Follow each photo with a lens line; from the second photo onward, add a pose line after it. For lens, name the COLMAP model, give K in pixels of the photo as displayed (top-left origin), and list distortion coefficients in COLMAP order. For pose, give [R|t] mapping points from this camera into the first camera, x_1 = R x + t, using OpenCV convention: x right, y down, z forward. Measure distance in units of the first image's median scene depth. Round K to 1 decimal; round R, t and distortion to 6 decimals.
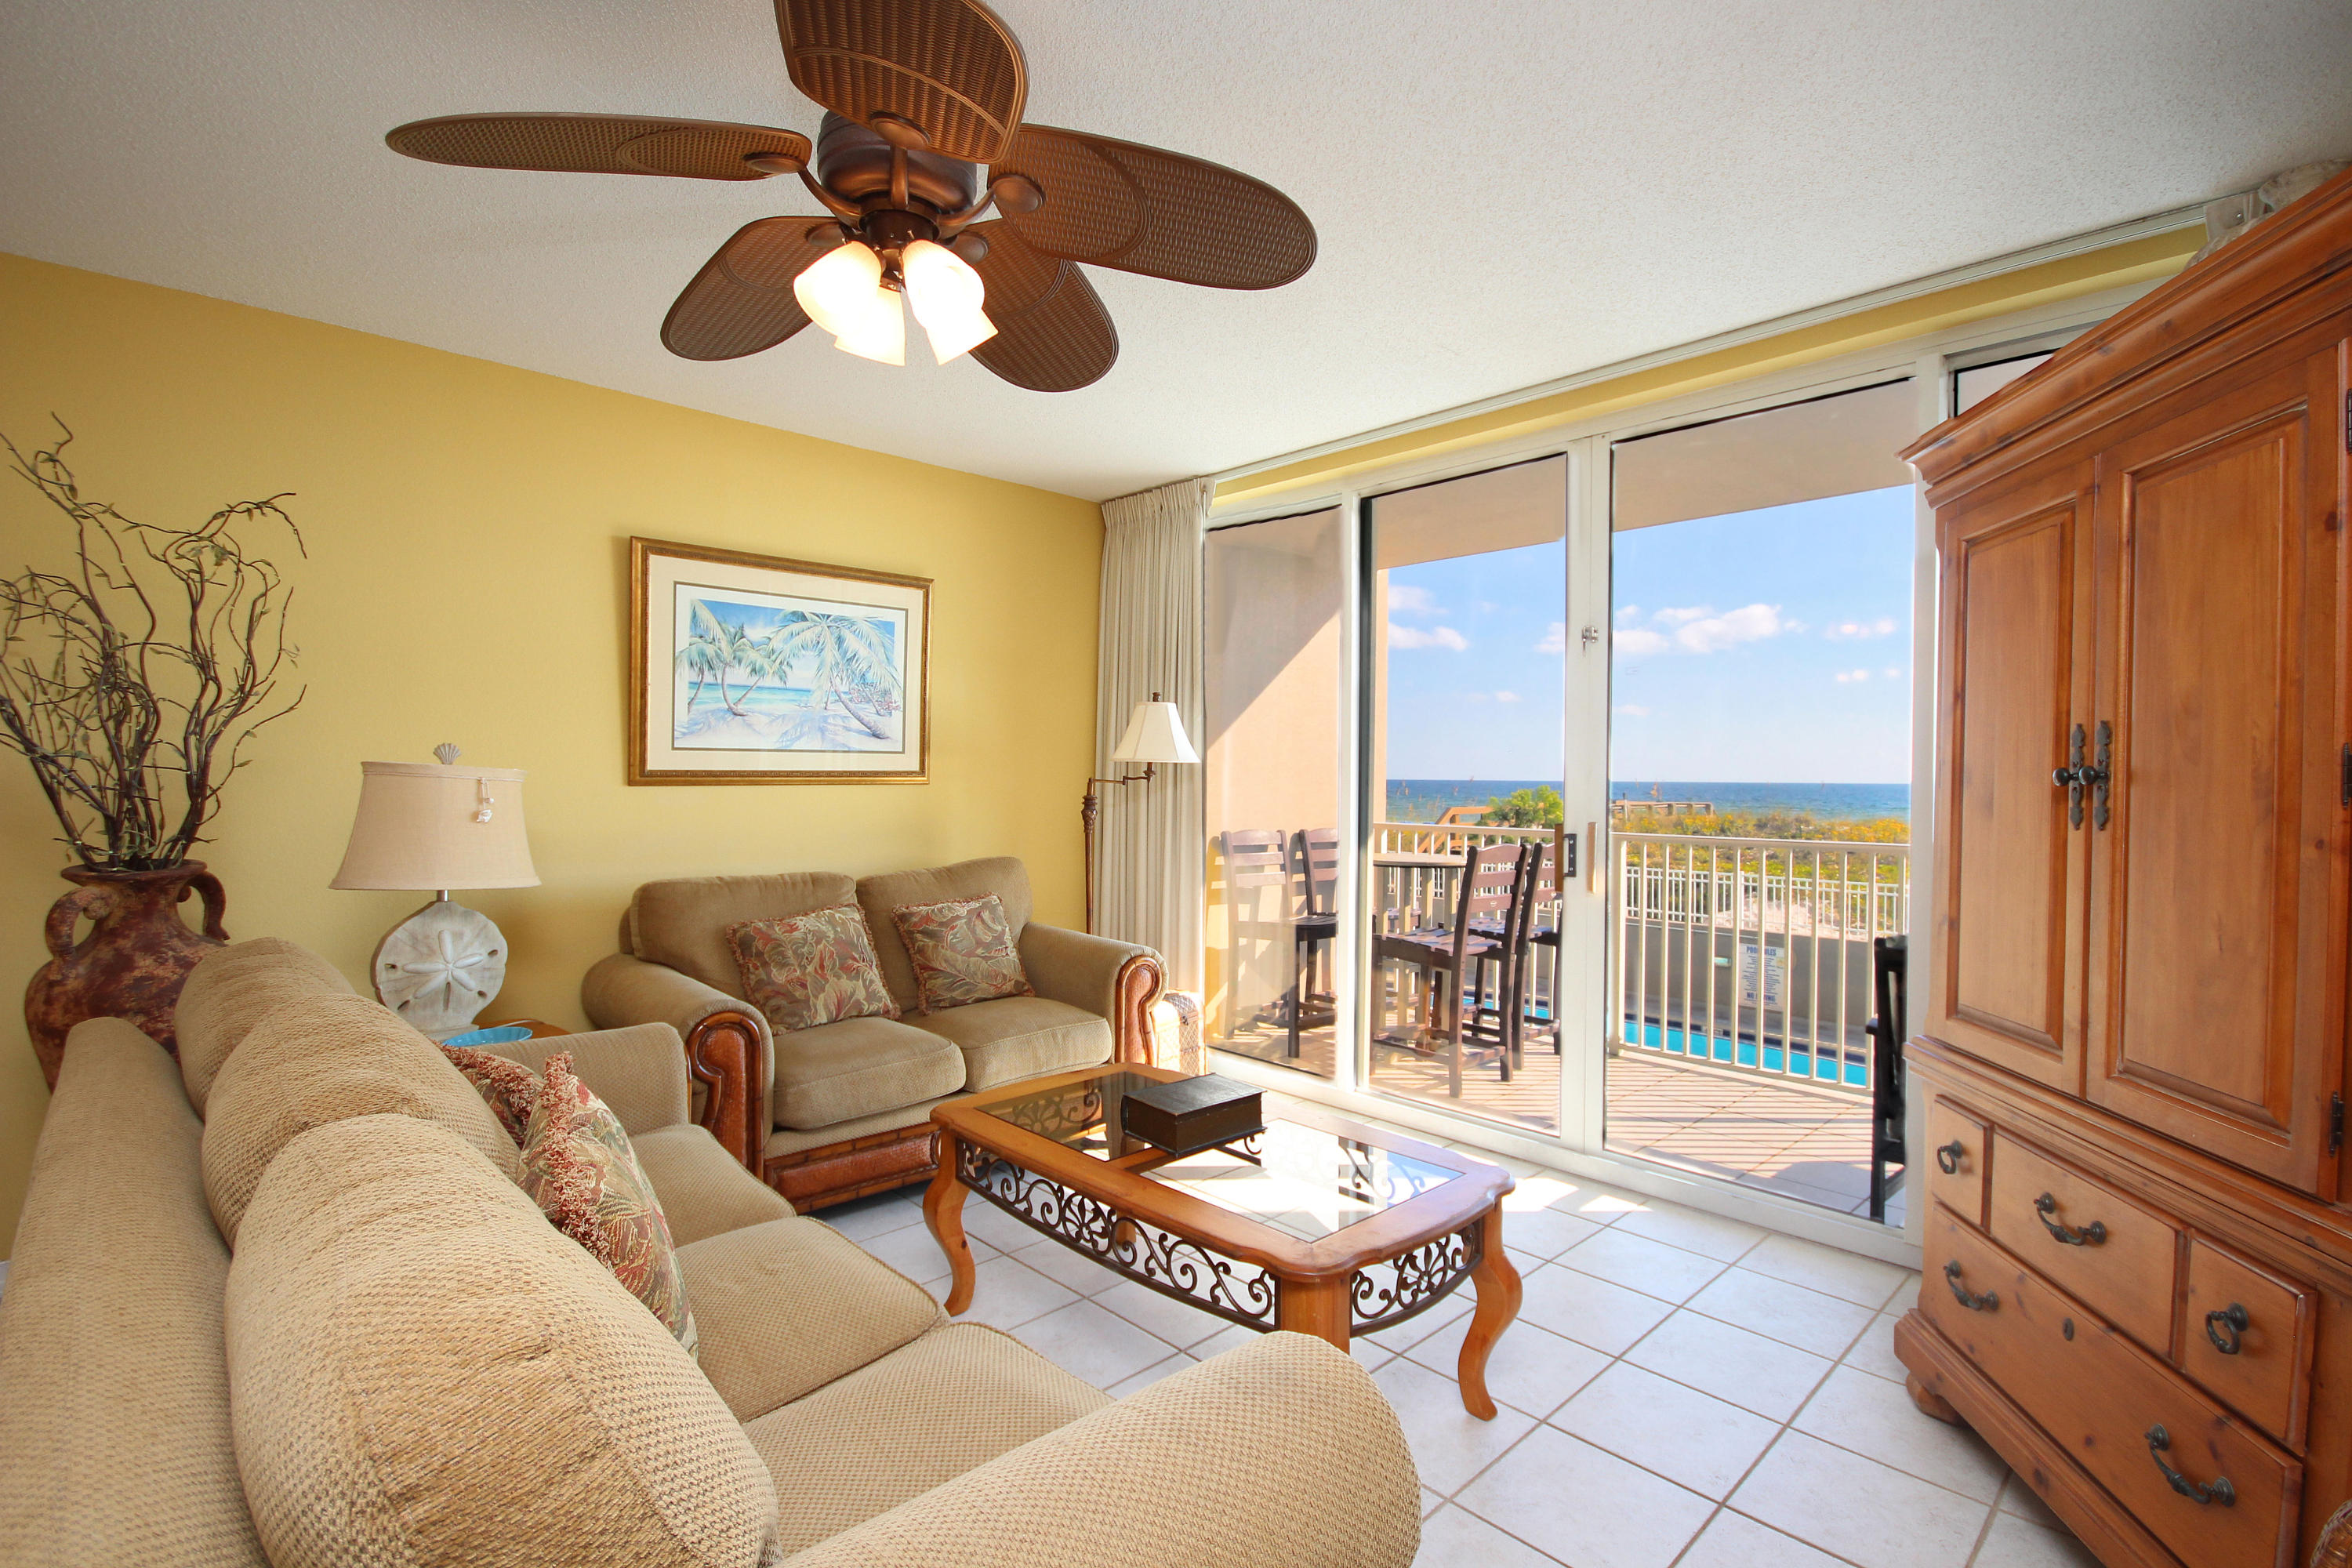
lens RADIAL K [[1094.3, 0, 1184.4], [0, 1094.3, 783.3], [0, 0, 1]] dist [0.001565, -0.000208]
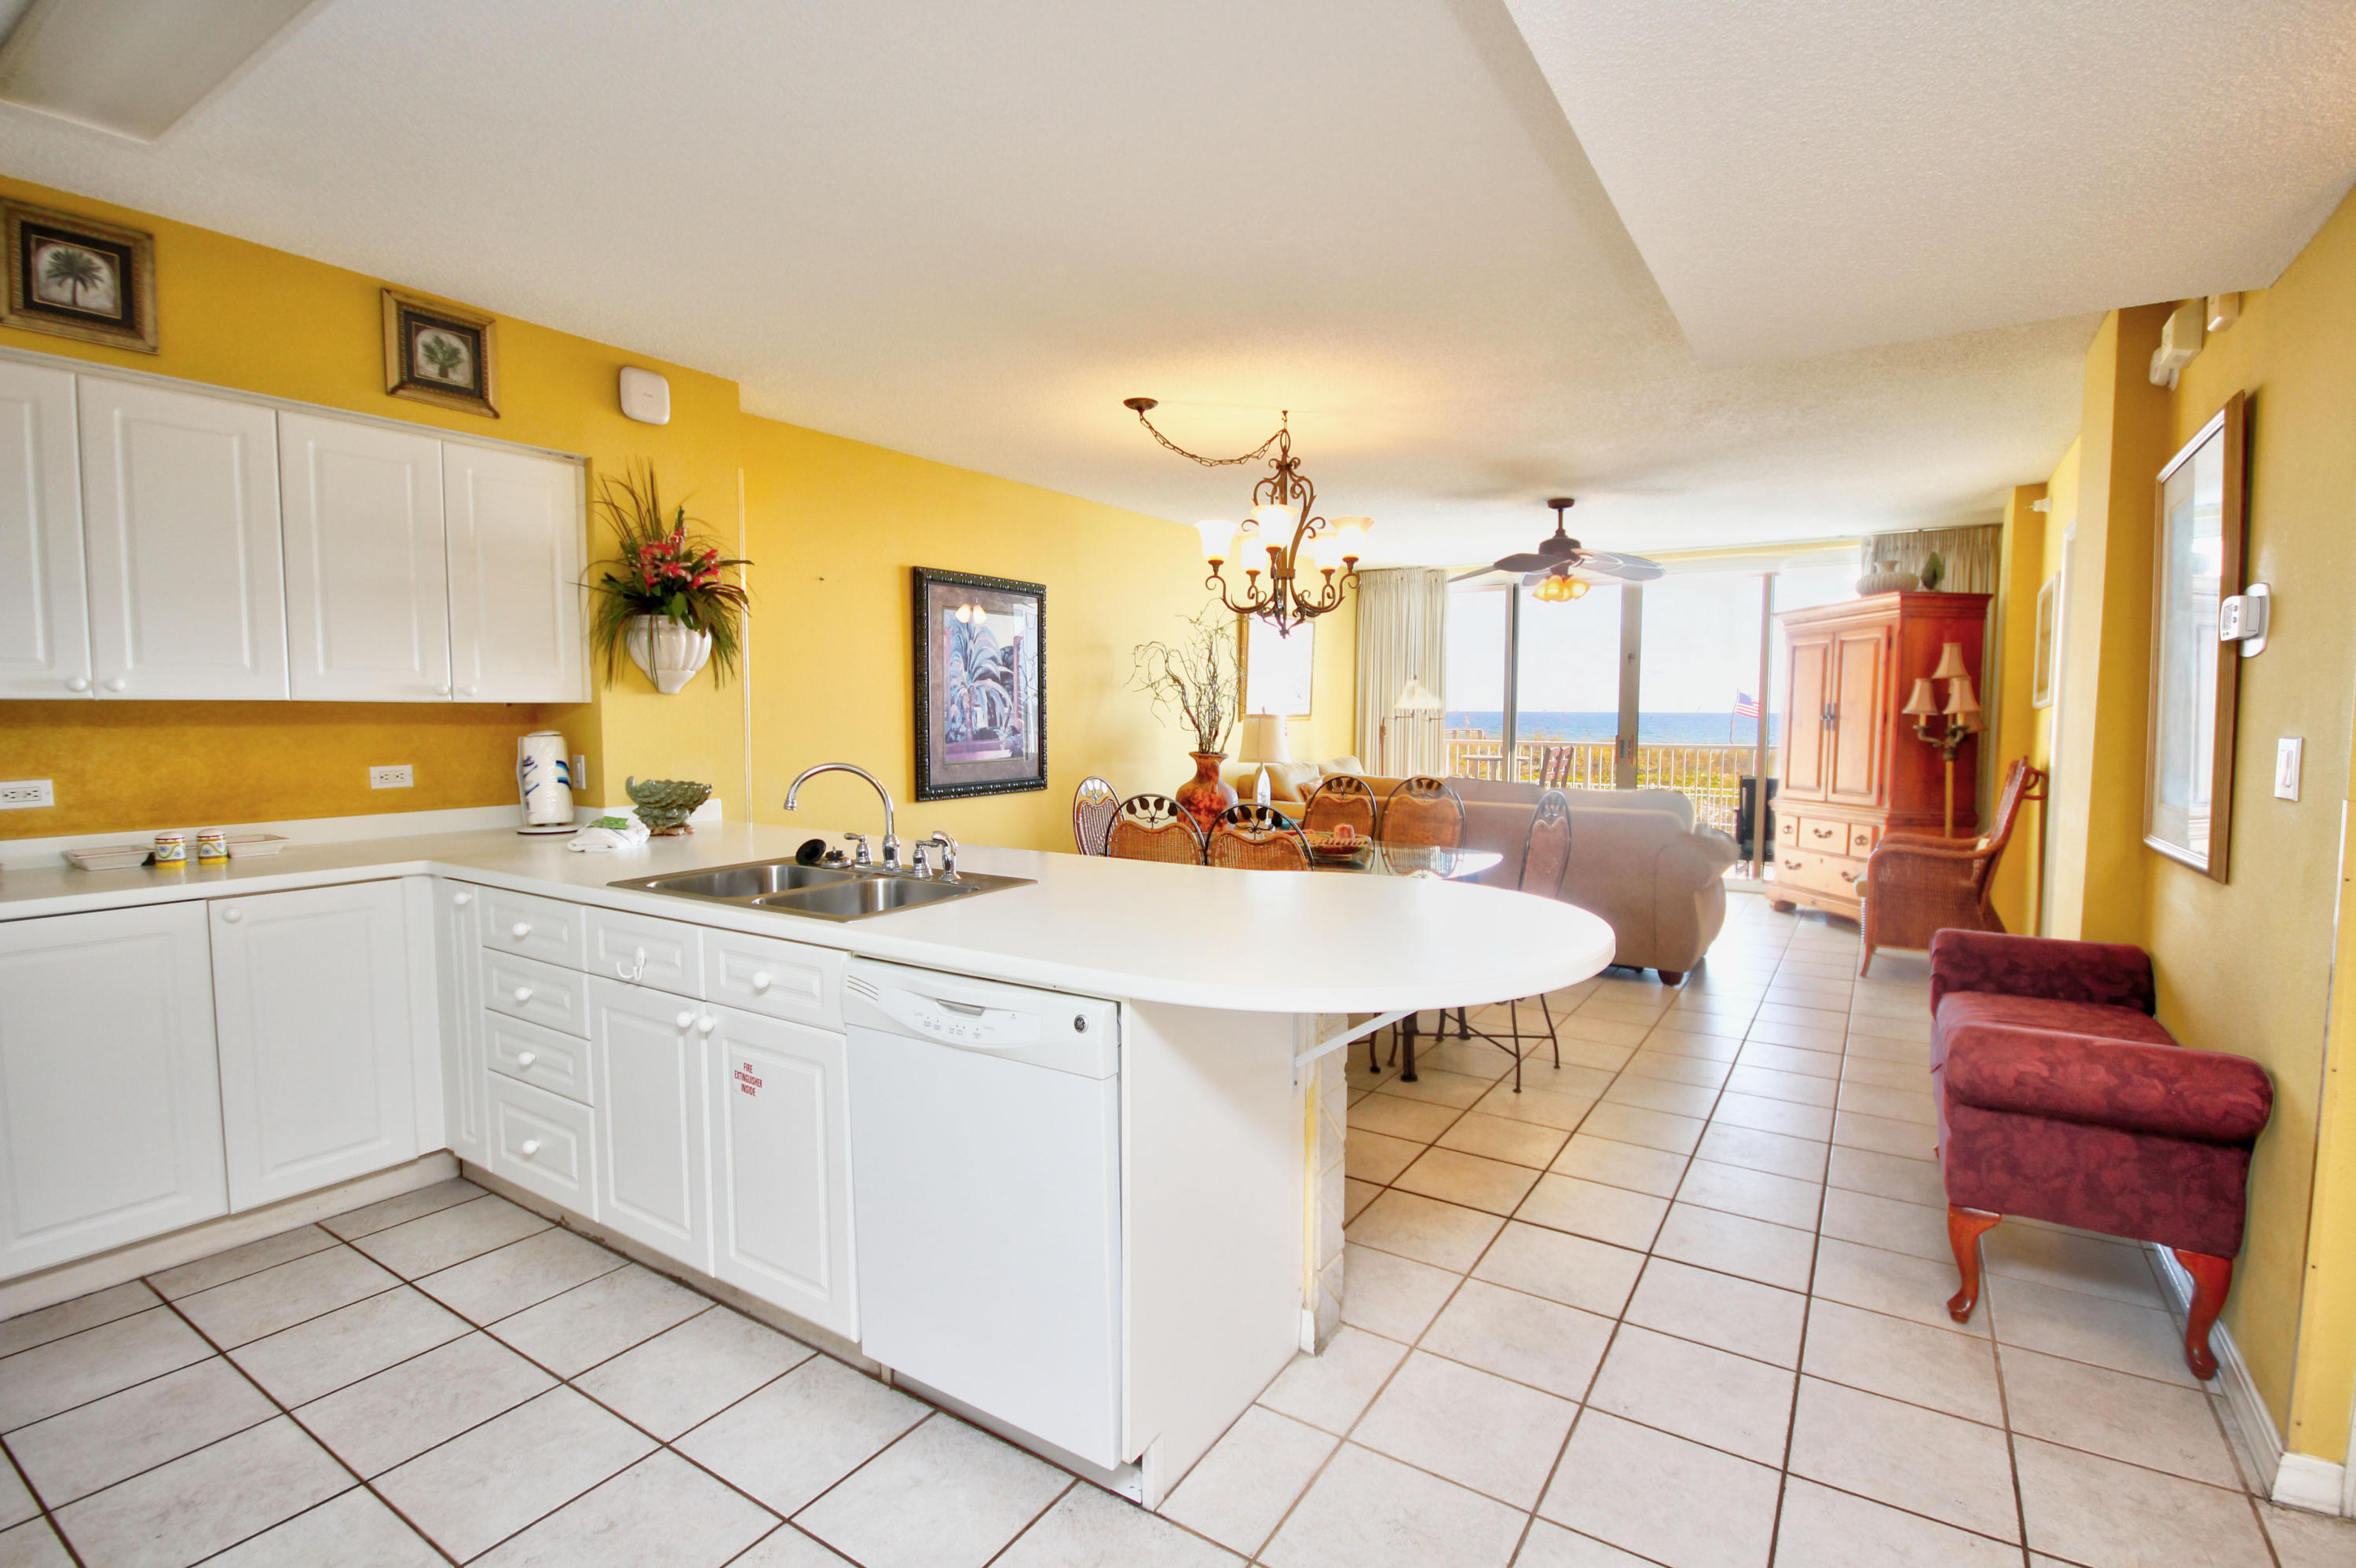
lens RADIAL K [[1096.1, 0, 1186.4], [0, 1096.1, 783.3], [0, 0, 1]] dist [0.001565, -0.000208]
pose [[0.973539, -0.021884, 0.227471, -2.096238], [0.007783, 0.998002, 0.062706, -0.029421], [-0.228389, -0.059277, 0.971764, -2.081008]]
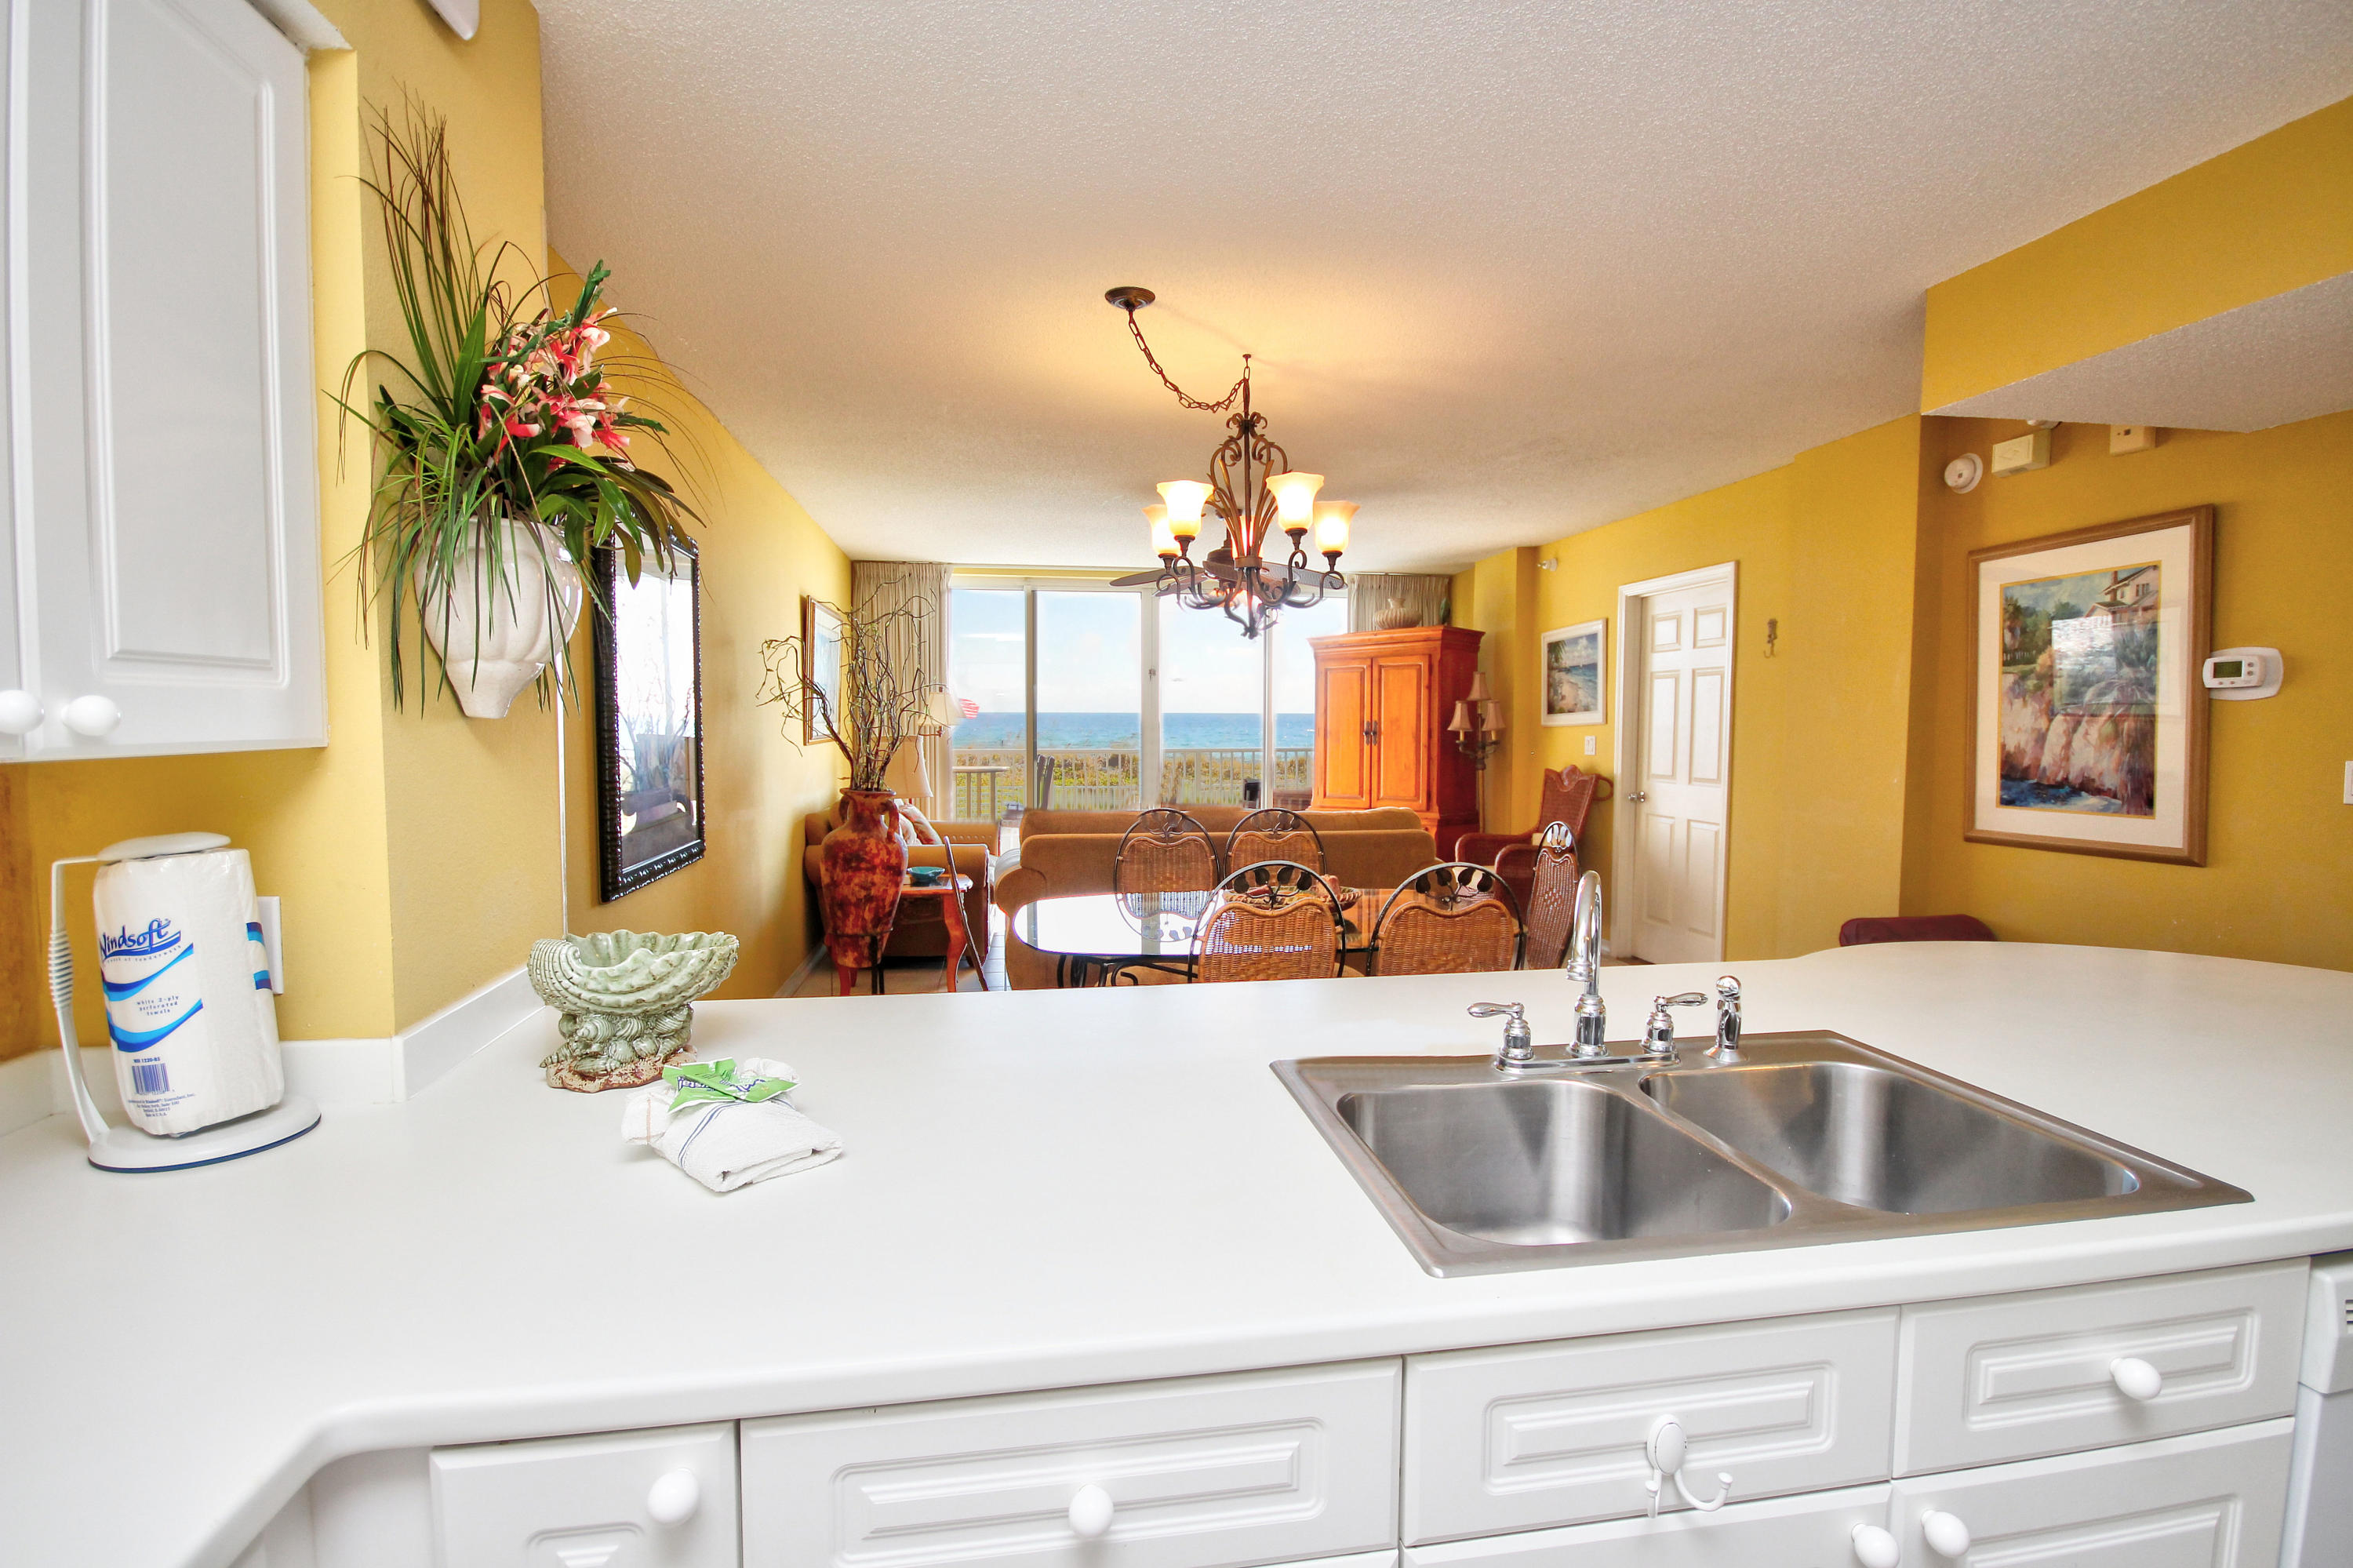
lens RADIAL K [[1094.8, 0, 1184.9], [0, 1094.8, 783.3], [0, 0, 1]] dist [0.001565, -0.000208]
pose [[0.559811, -0.055402, 0.826766, -2.954173], [0.008362, 0.998089, 0.061221, -0.073224], [-0.828578, -0.027359, 0.559205, -0.759556]]
